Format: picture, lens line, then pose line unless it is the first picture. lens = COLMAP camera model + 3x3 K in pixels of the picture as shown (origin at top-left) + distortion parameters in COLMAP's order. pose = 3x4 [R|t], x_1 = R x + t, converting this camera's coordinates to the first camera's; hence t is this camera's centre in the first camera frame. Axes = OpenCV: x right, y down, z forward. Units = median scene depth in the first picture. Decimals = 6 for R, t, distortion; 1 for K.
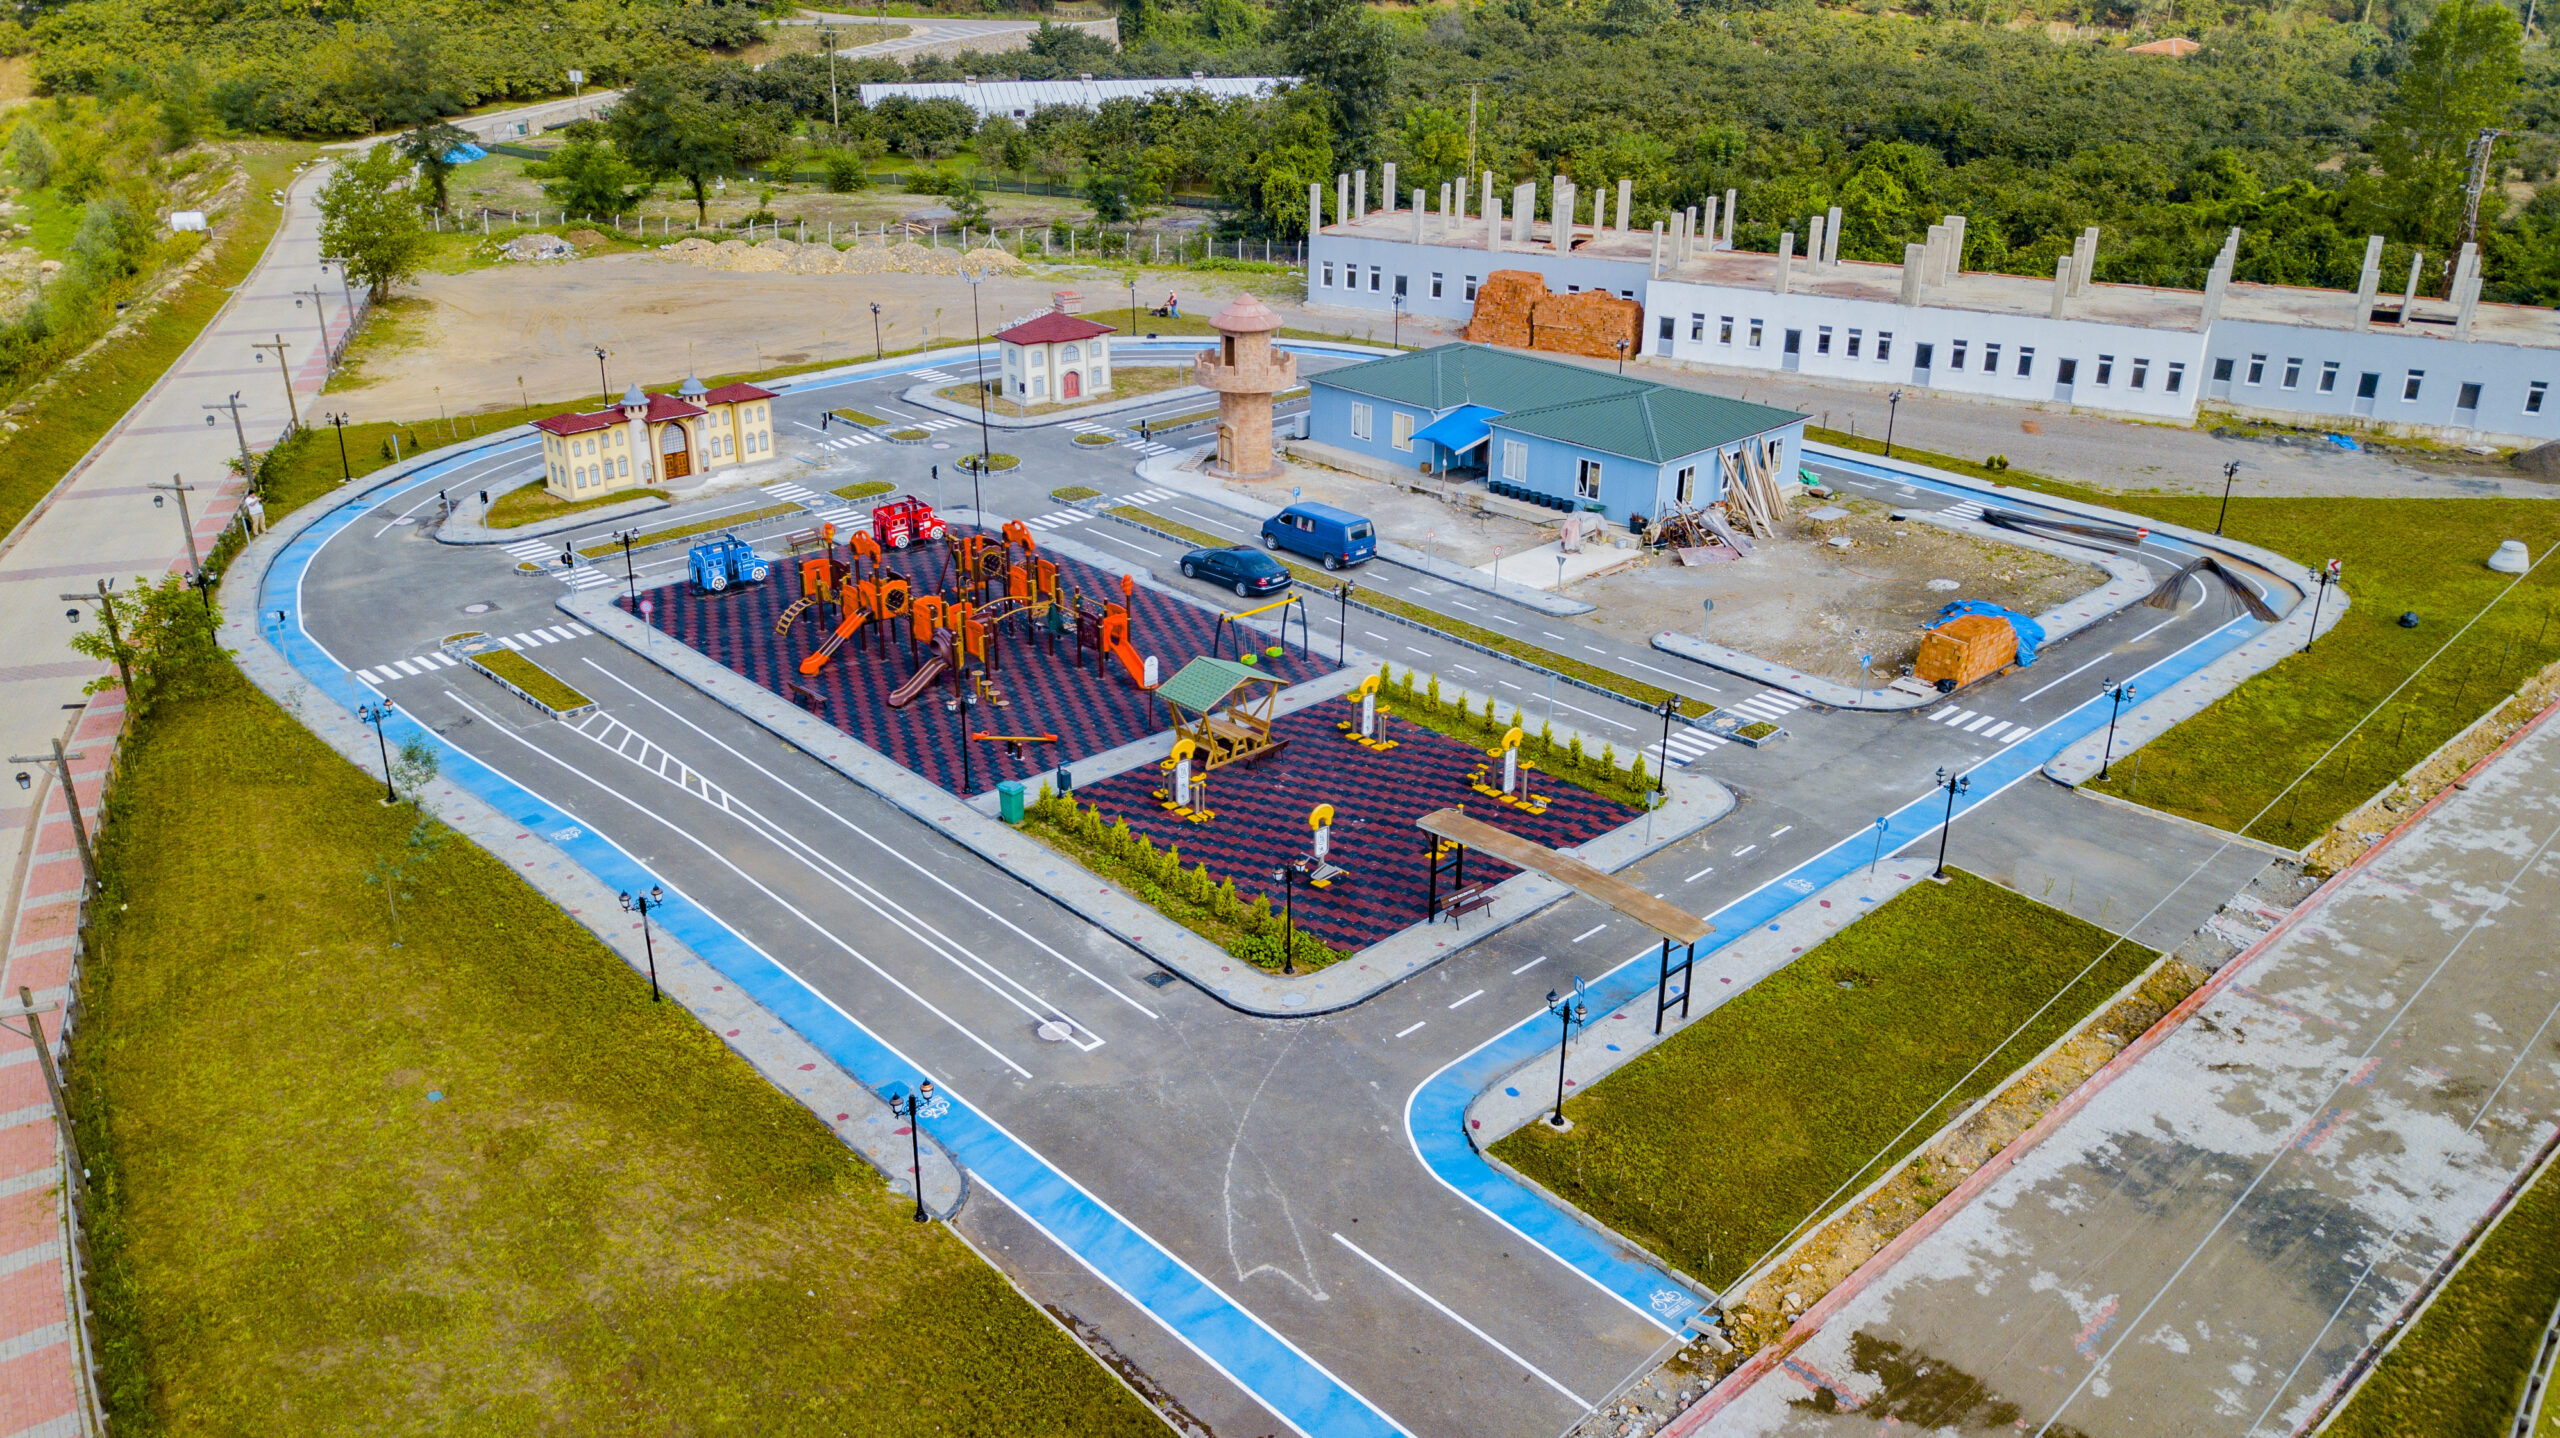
lens RADIAL K [[1974.1, 0, 1280.0], [0, 1974.1, 719.0], [0, 0, 1]] dist [-0.001401, -0.003470]
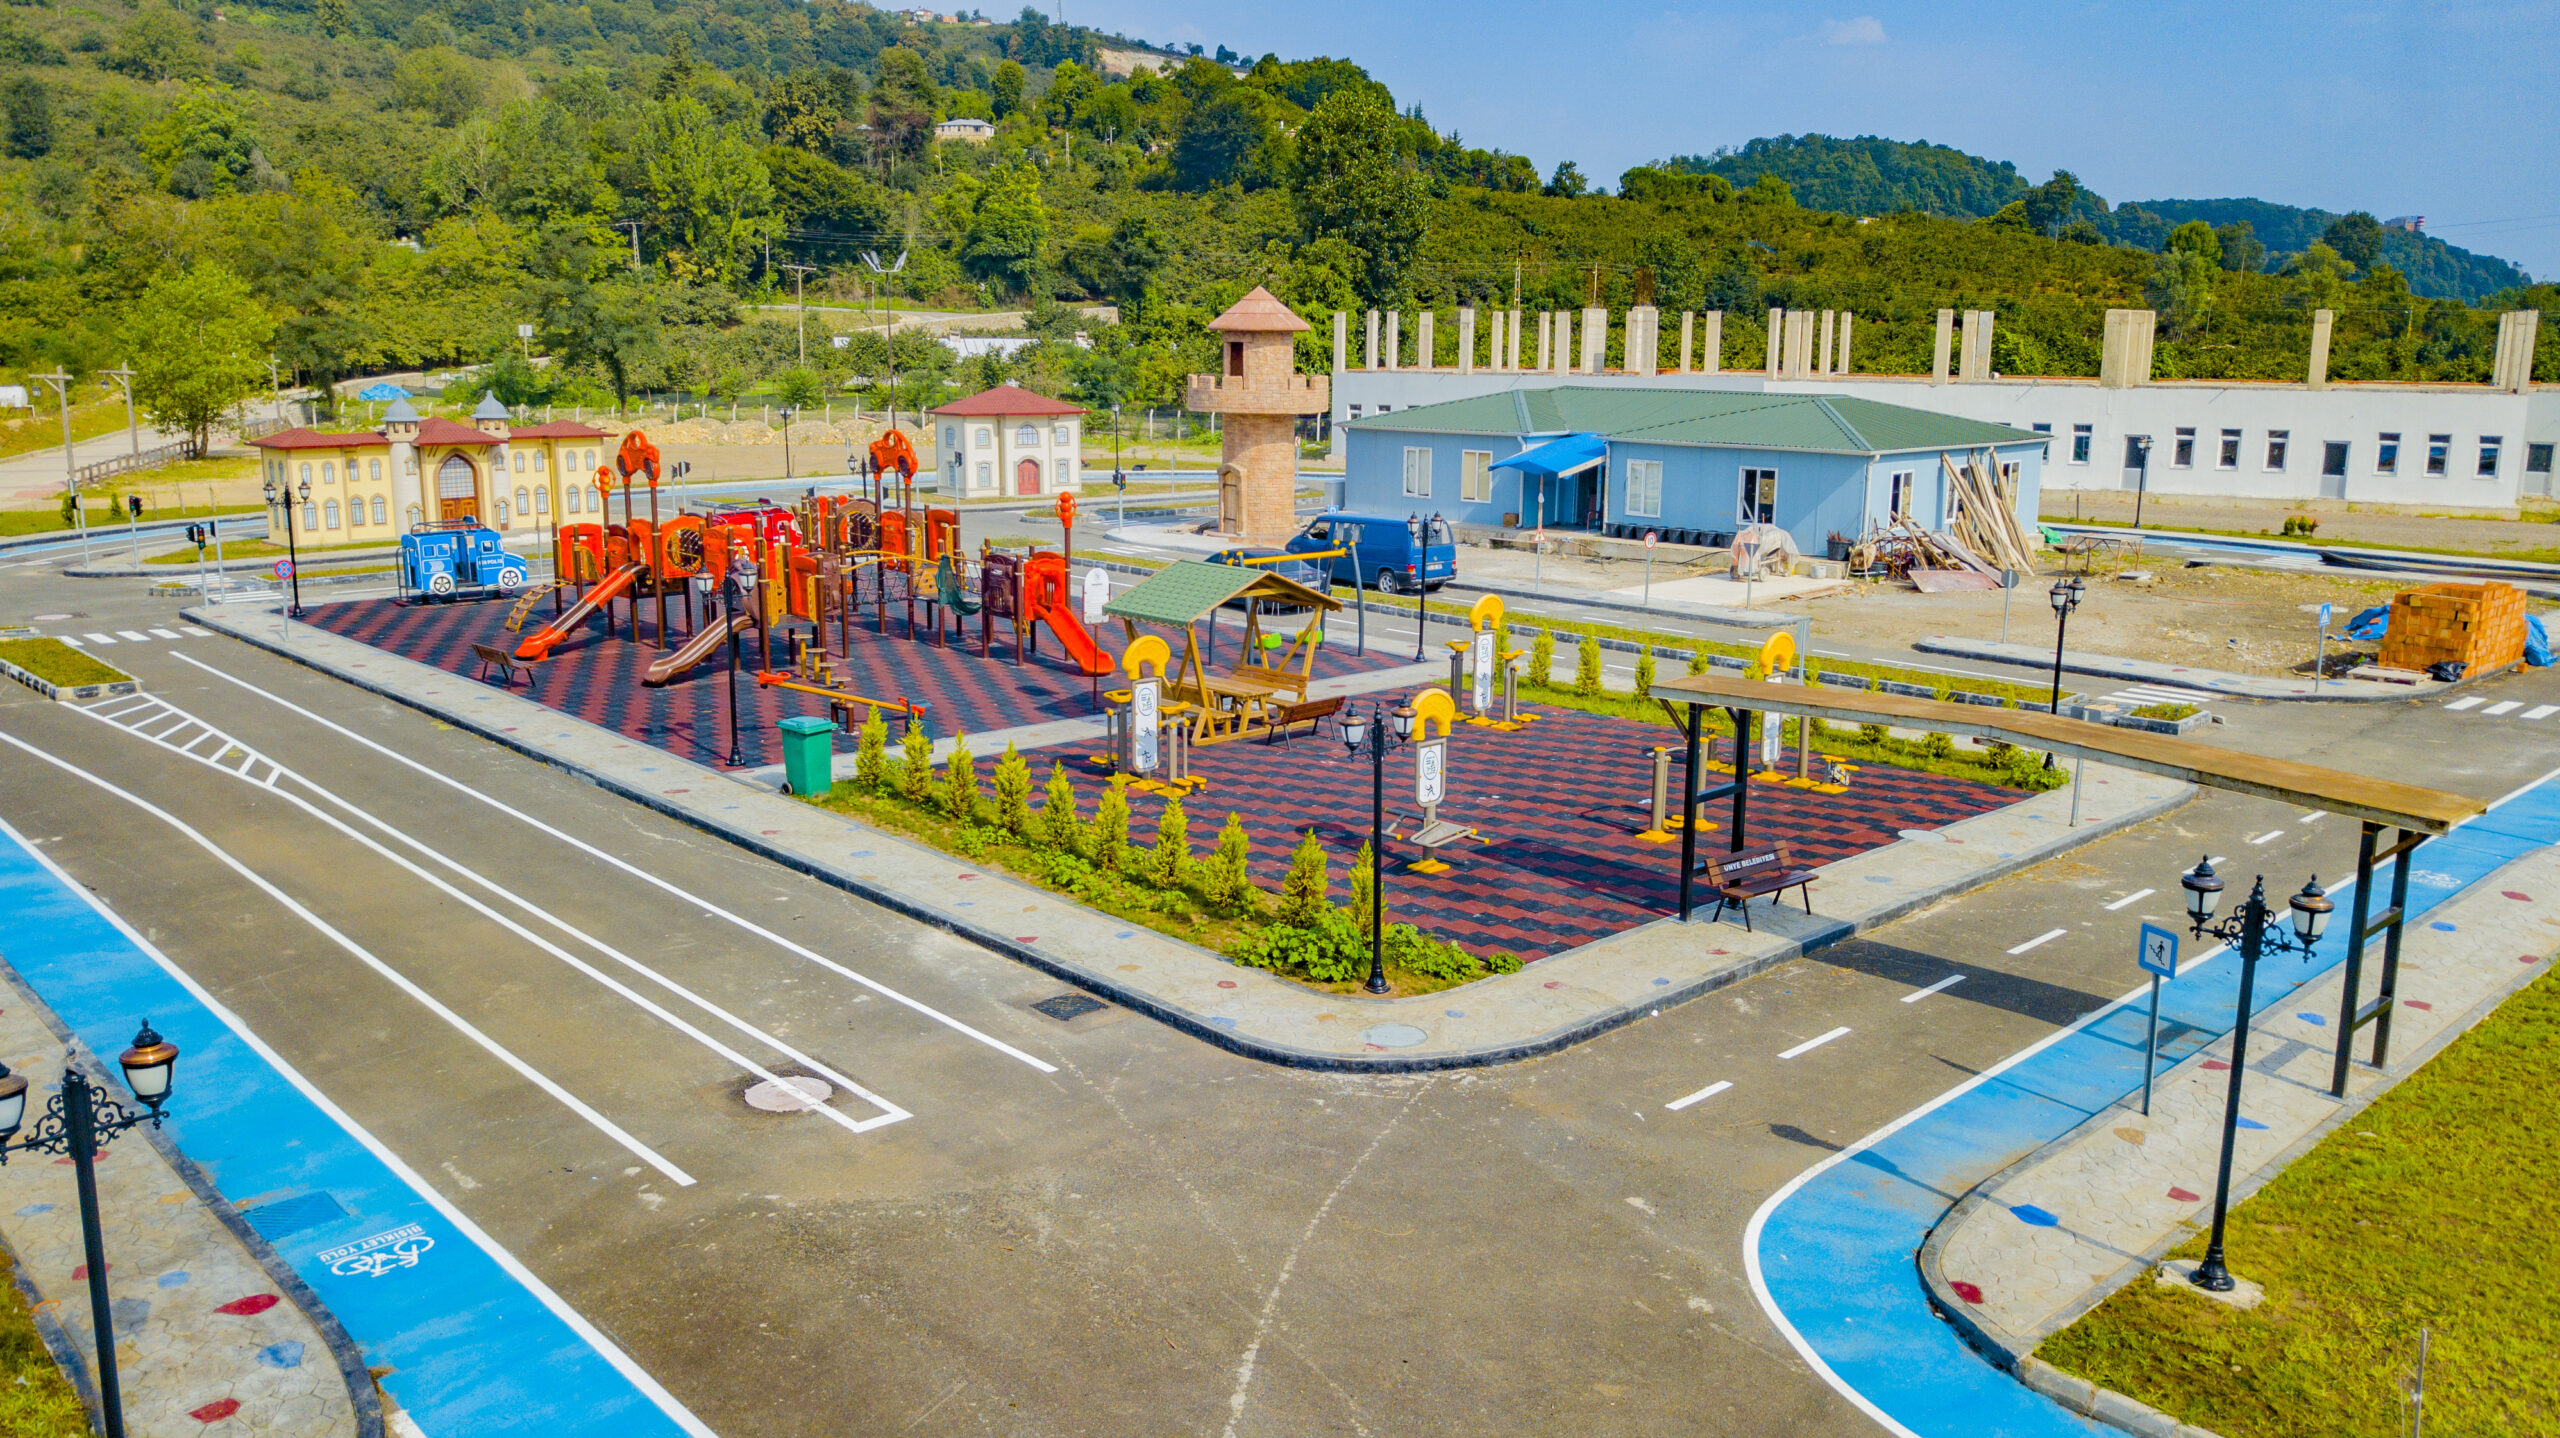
lens RADIAL K [[1974.1, 0, 1280.0], [0, 1974.1, 719.0], [0, 0, 1]] dist [-0.001401, -0.003470]
pose [[0.999994, -0.002706, -0.002212, -0.010642], [0.002207, 0.979684, -0.200536, 0.108873], [0.002710, 0.200529, 0.979684, 0.401015]]
